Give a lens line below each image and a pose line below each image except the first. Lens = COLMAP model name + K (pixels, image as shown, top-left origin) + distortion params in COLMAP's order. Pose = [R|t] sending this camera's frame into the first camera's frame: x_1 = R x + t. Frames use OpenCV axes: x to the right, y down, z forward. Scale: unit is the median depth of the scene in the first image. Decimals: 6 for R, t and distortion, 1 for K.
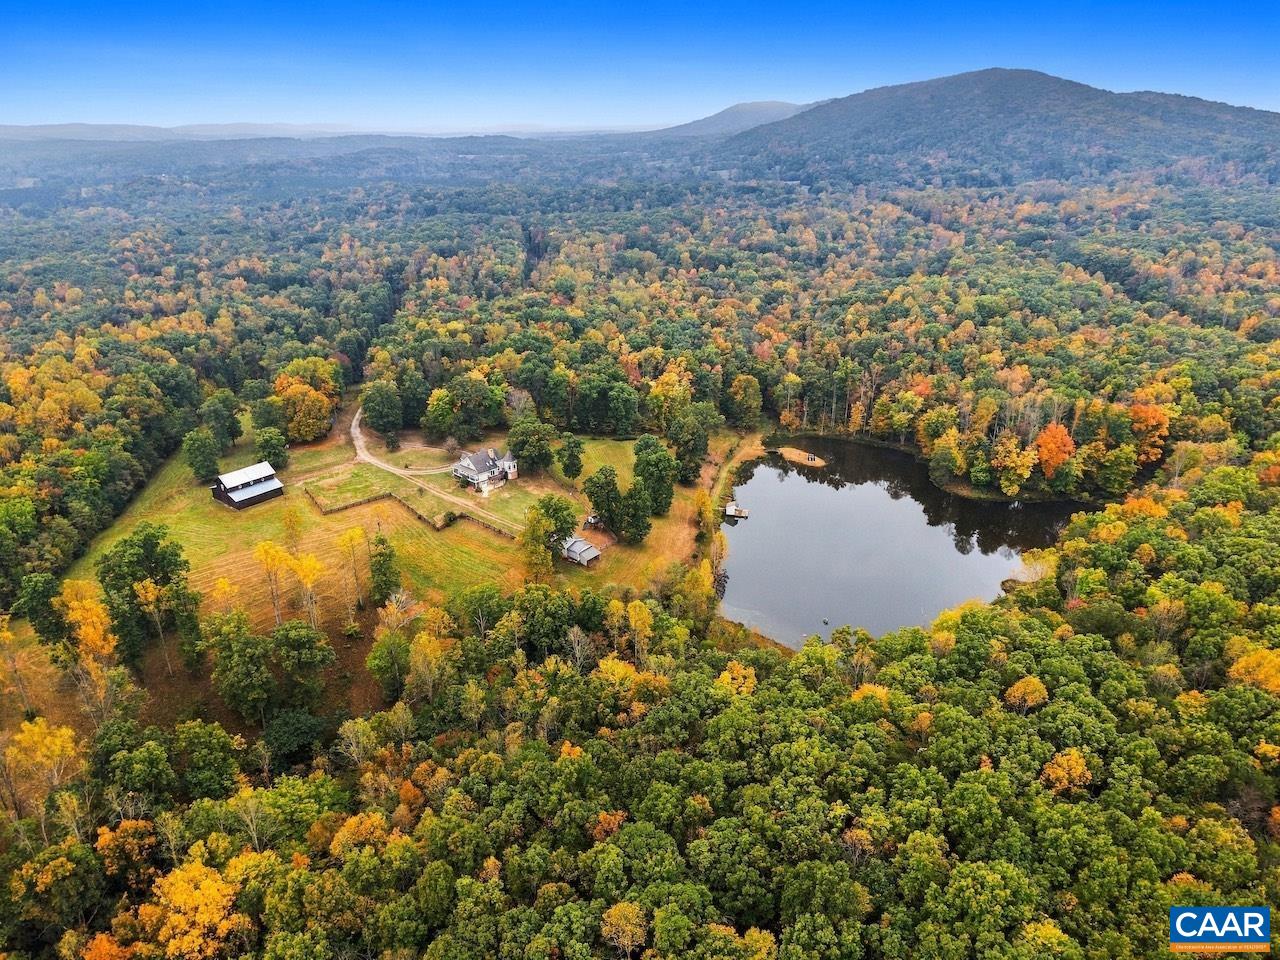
lens RADIAL K [[854.3, 0, 630.5], [0, 854.3, 481.0], [0, 0, 1]] dist [0.036819, -0.042320]
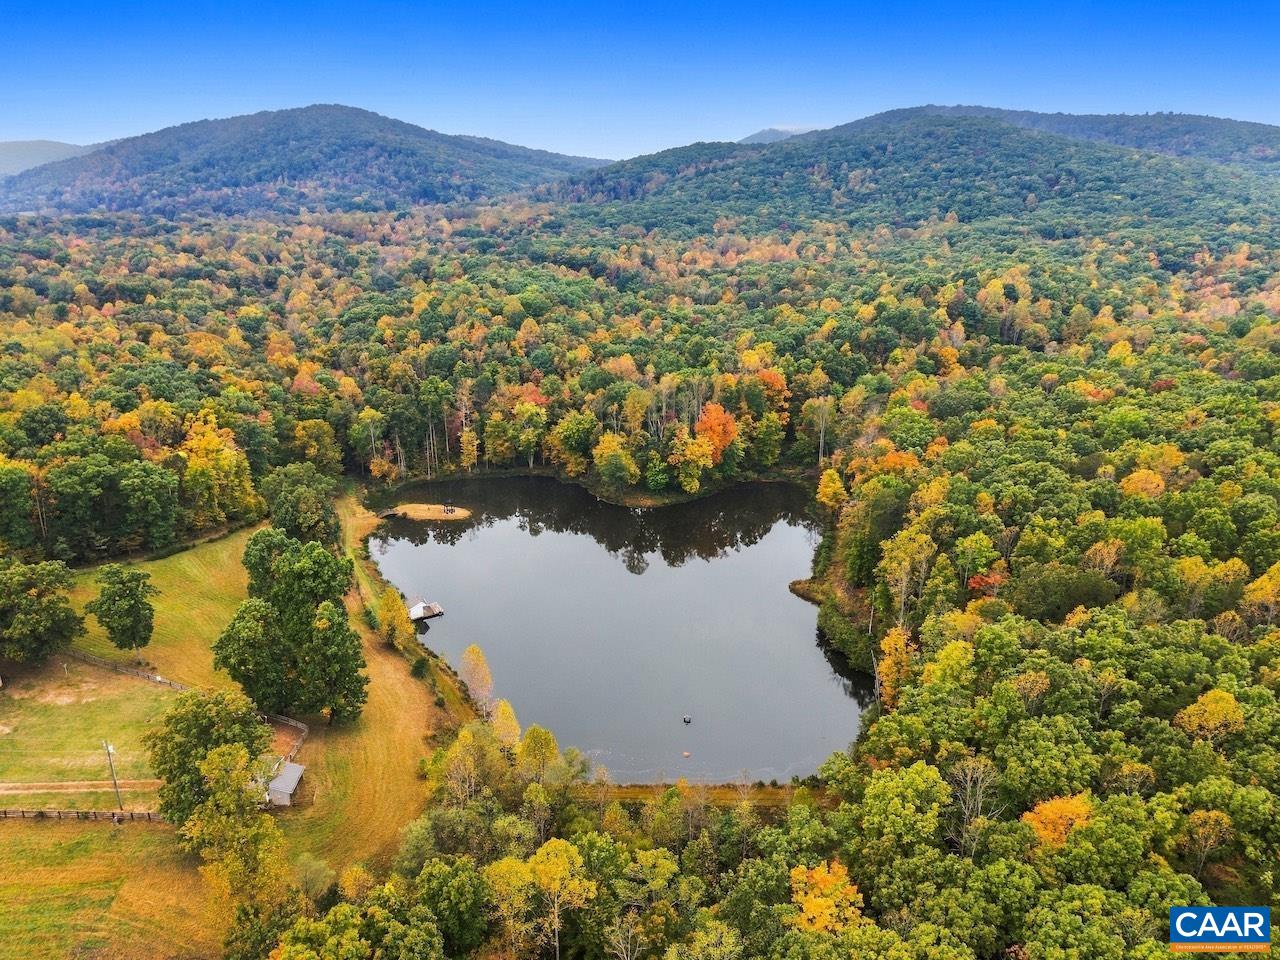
lens RADIAL K [[854.3, 0, 649.3], [0, 854.3, 477.9], [0, 0, 1]] dist [0.036819, -0.042320]
pose [[0.733764, -0.217820, 0.643541, -0.128564], [0.254204, 0.966432, 0.037267, -0.036329], [-0.630056, 0.136245, 0.764504, 0.322593]]
